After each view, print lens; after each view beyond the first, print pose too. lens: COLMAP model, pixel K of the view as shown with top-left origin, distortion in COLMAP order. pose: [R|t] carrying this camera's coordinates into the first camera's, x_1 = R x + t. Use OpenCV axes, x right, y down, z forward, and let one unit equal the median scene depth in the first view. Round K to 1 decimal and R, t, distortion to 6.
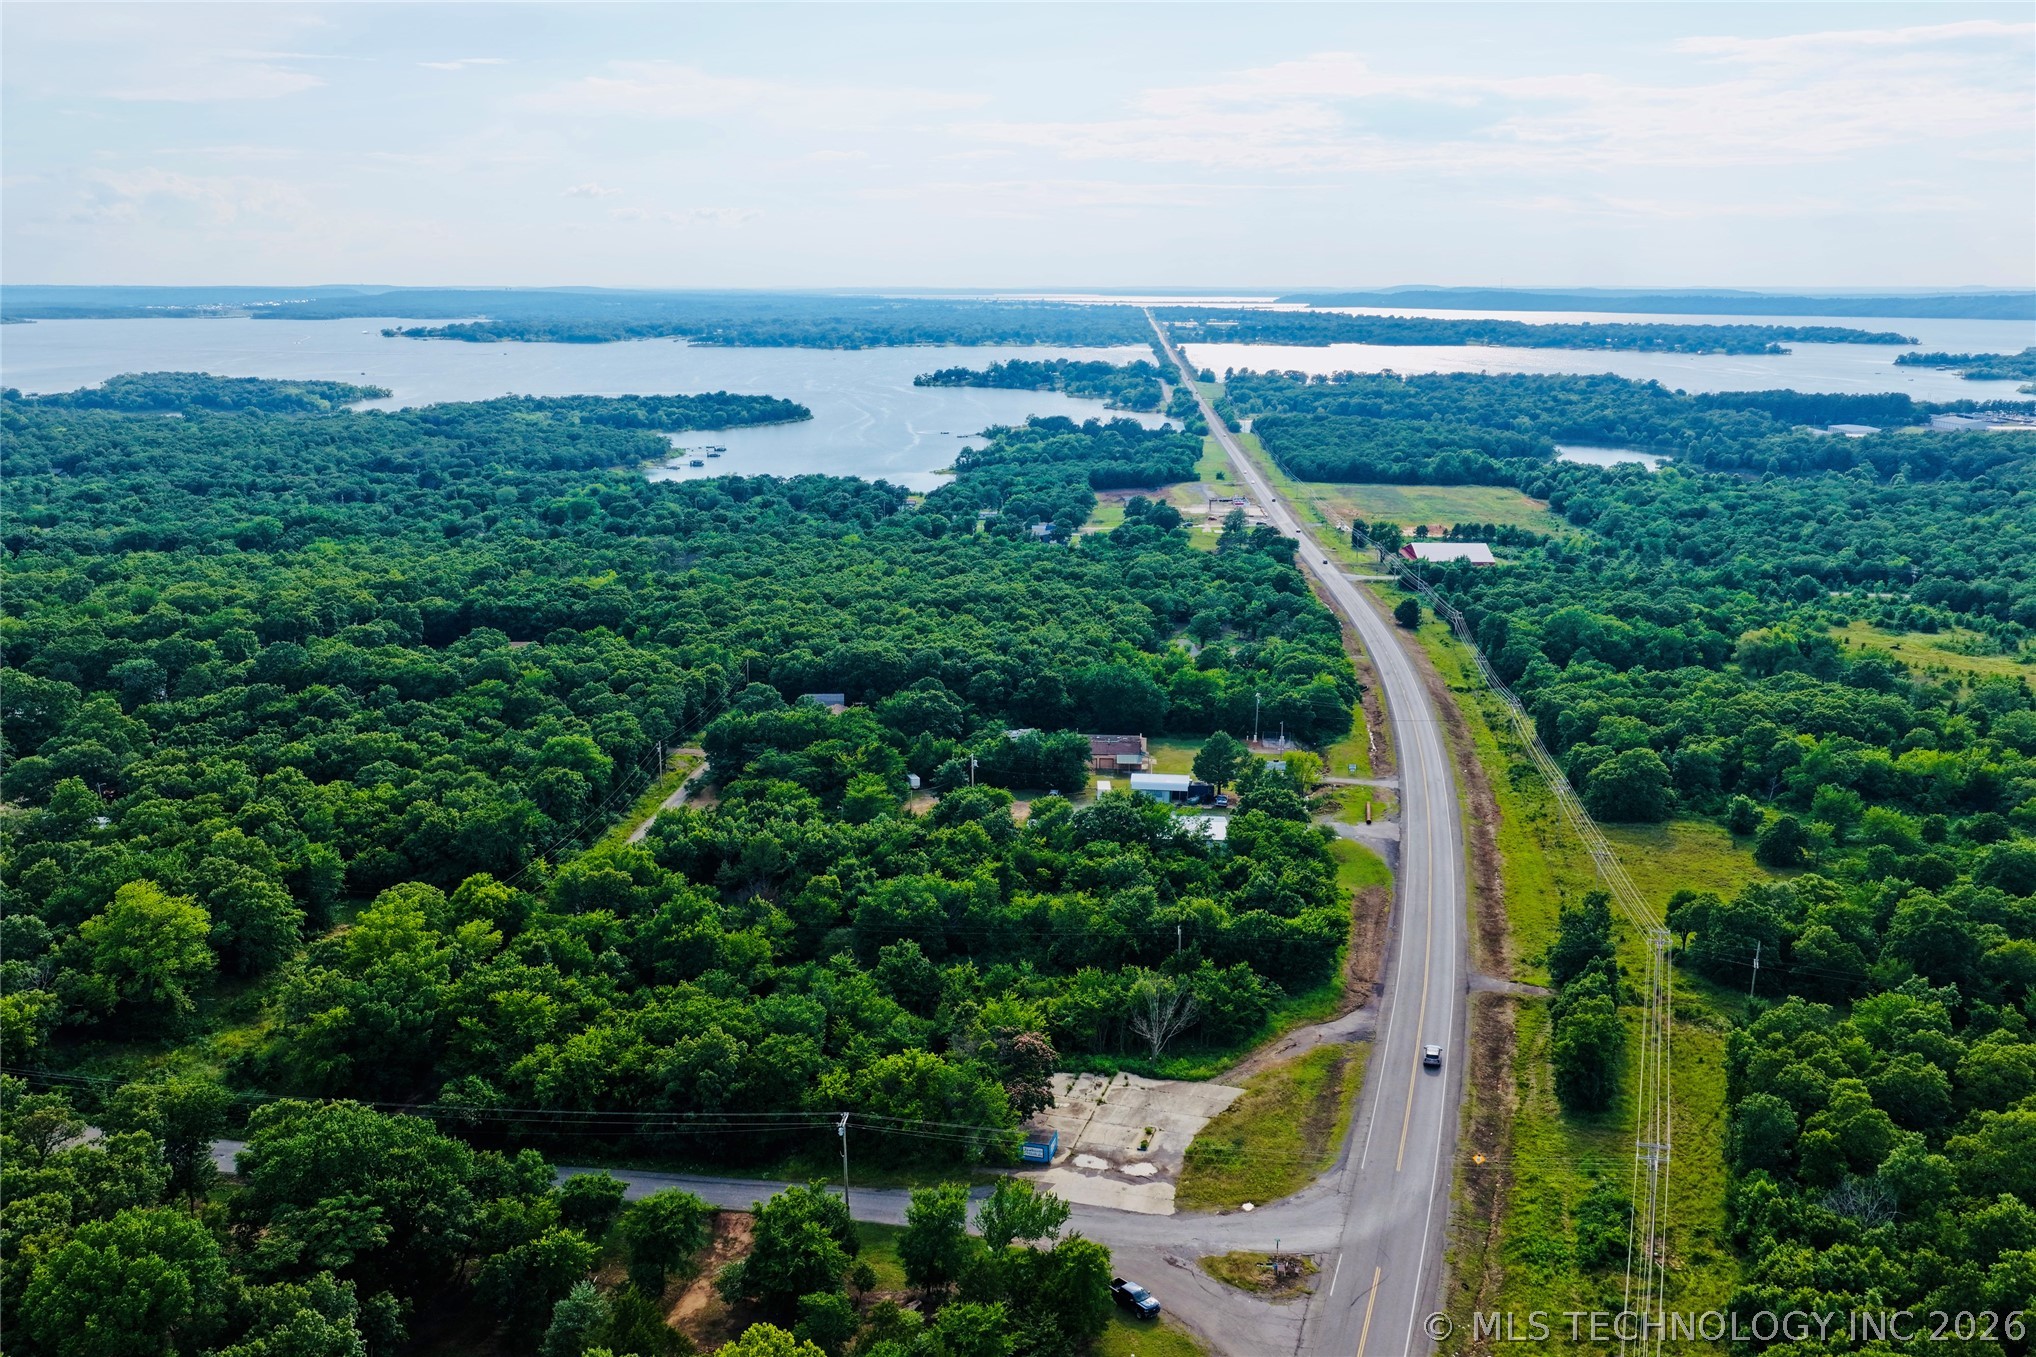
lens RADIAL K [[1688.6, 0, 1021.9], [0, 1688.6, 663.3], [0, 0, 1]] dist [-0.016443, 0.042370]
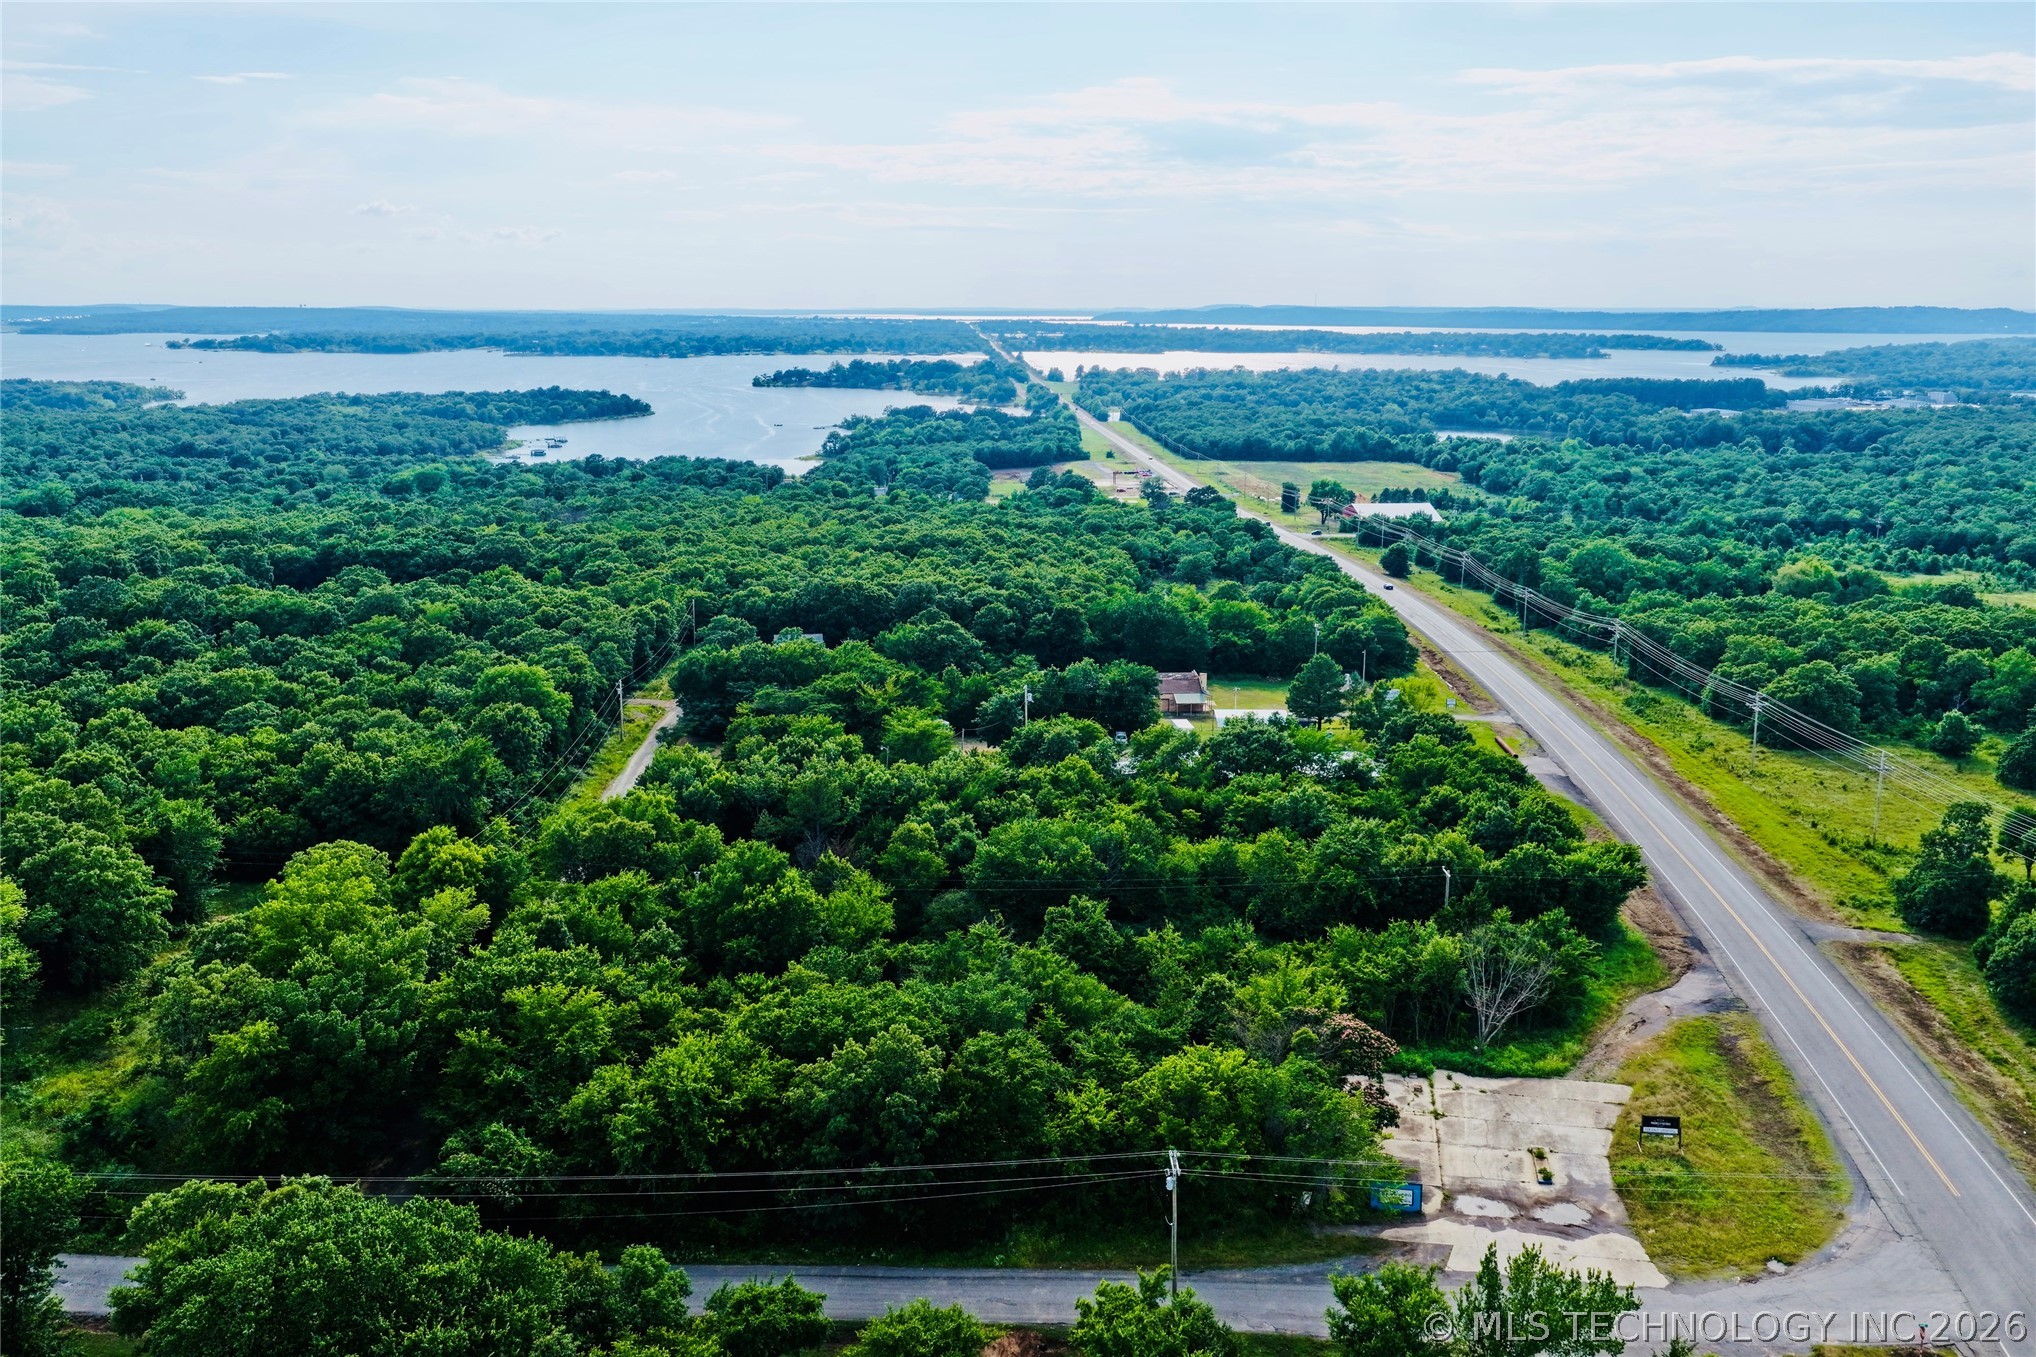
lens RADIAL K [[1688.6, 0, 1021.9], [0, 1688.6, 663.3], [0, 0, 1]] dist [-0.016443, 0.042370]
pose [[0.994145, -0.022814, 0.105618, -0.074259], [0.024170, 0.999641, -0.011579, 0.034014], [-0.105316, 0.014064, 0.994339, 0.140098]]
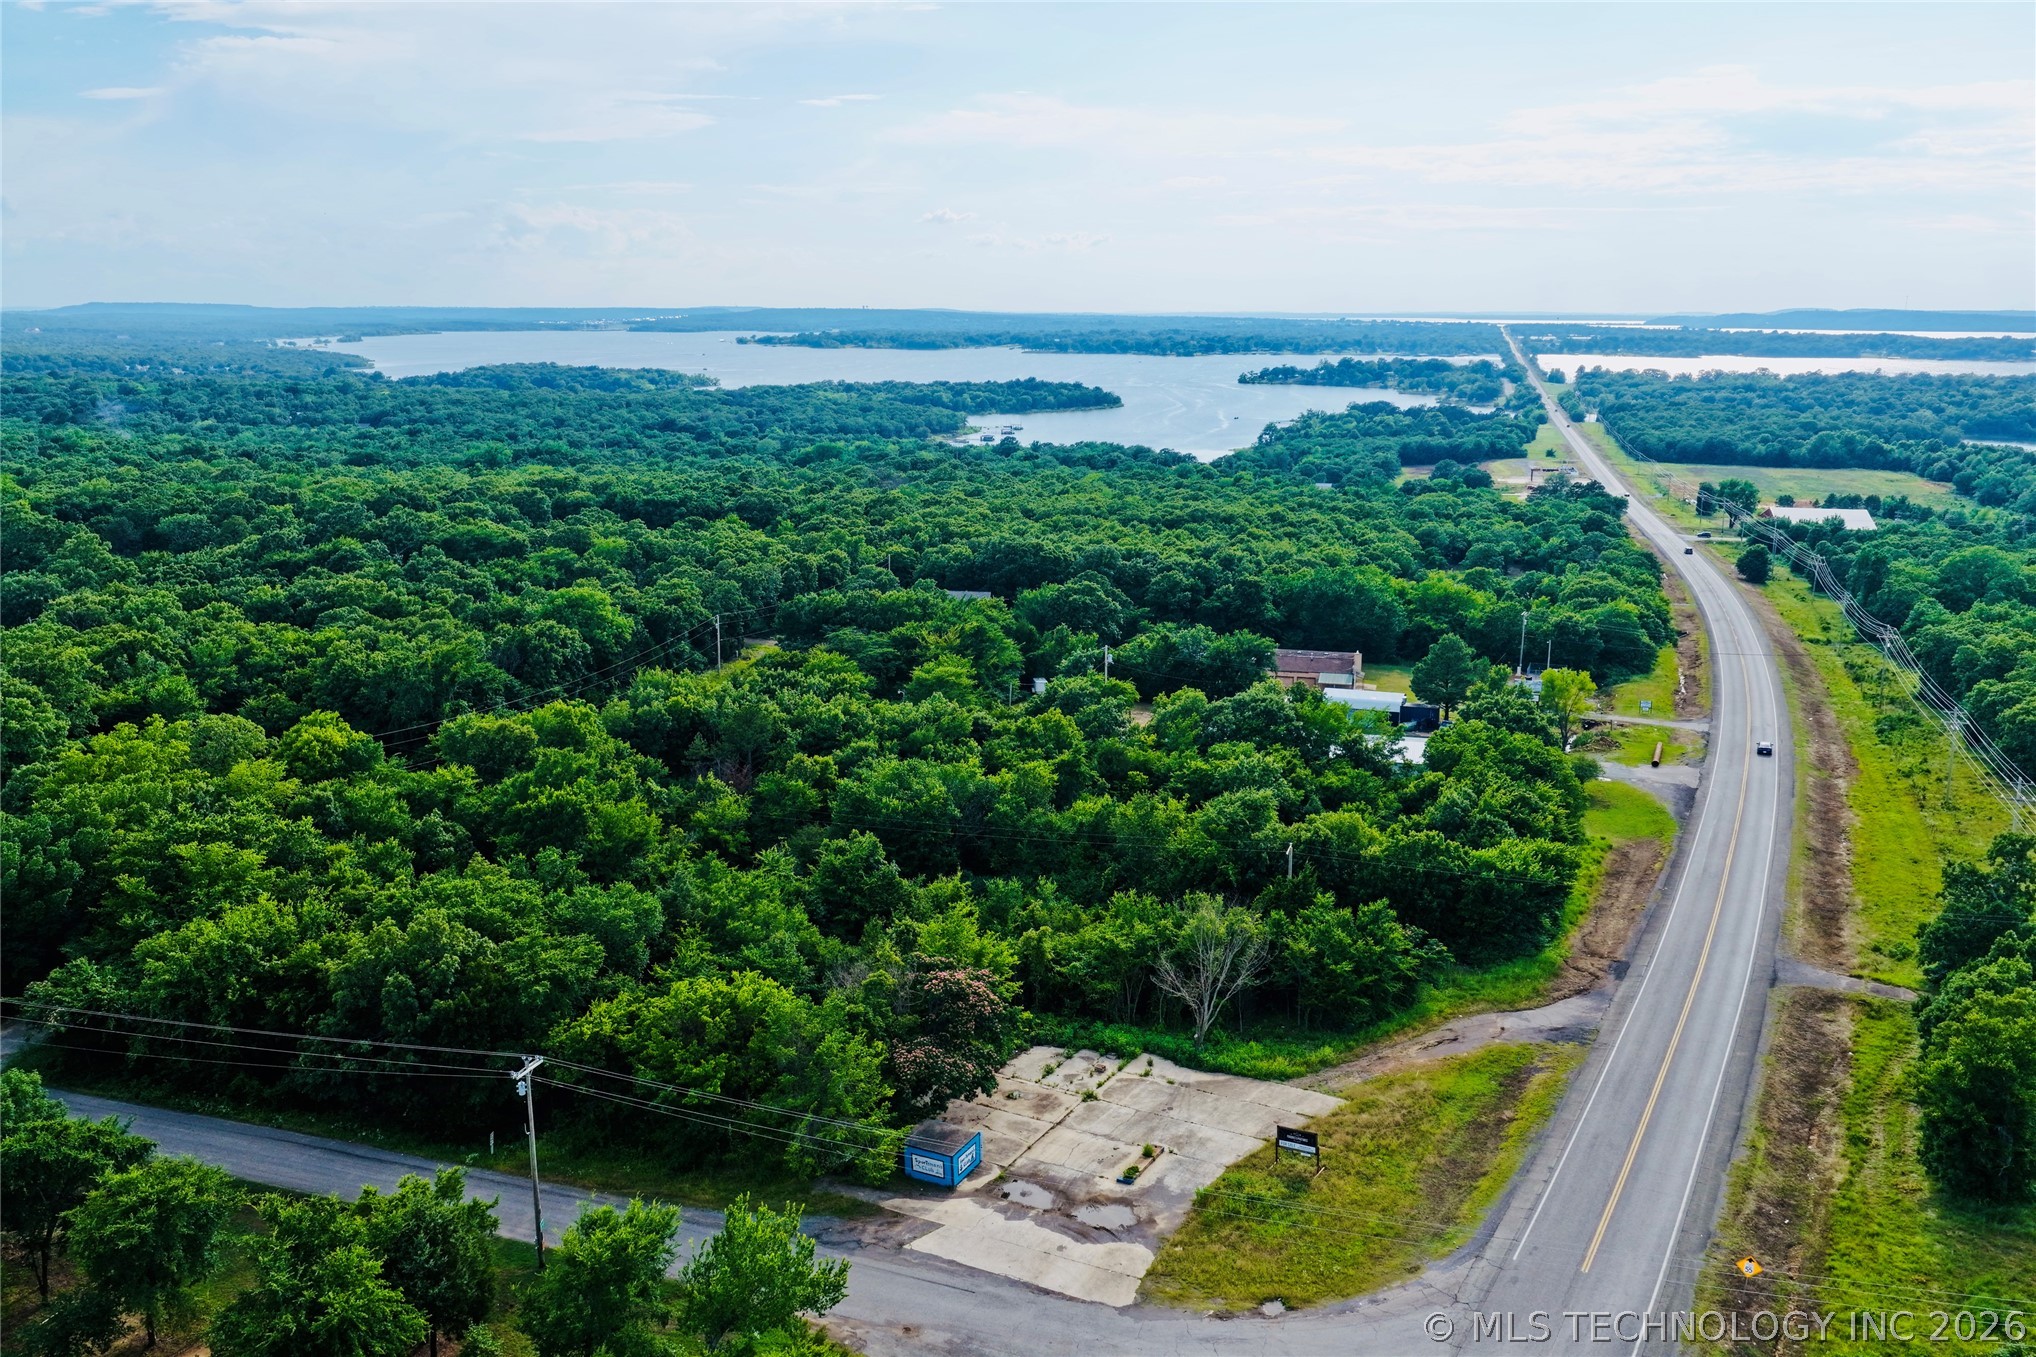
lens RADIAL K [[1688.6, 0, 1021.9], [0, 1688.6, 663.3], [0, 0, 1]] dist [-0.016443, 0.042370]
pose [[0.979322, 0.042732, -0.197745, 0.054052], [-0.045713, 0.998899, -0.010536, 0.046209], [0.197077, 0.019358, 0.980197, 0.164806]]
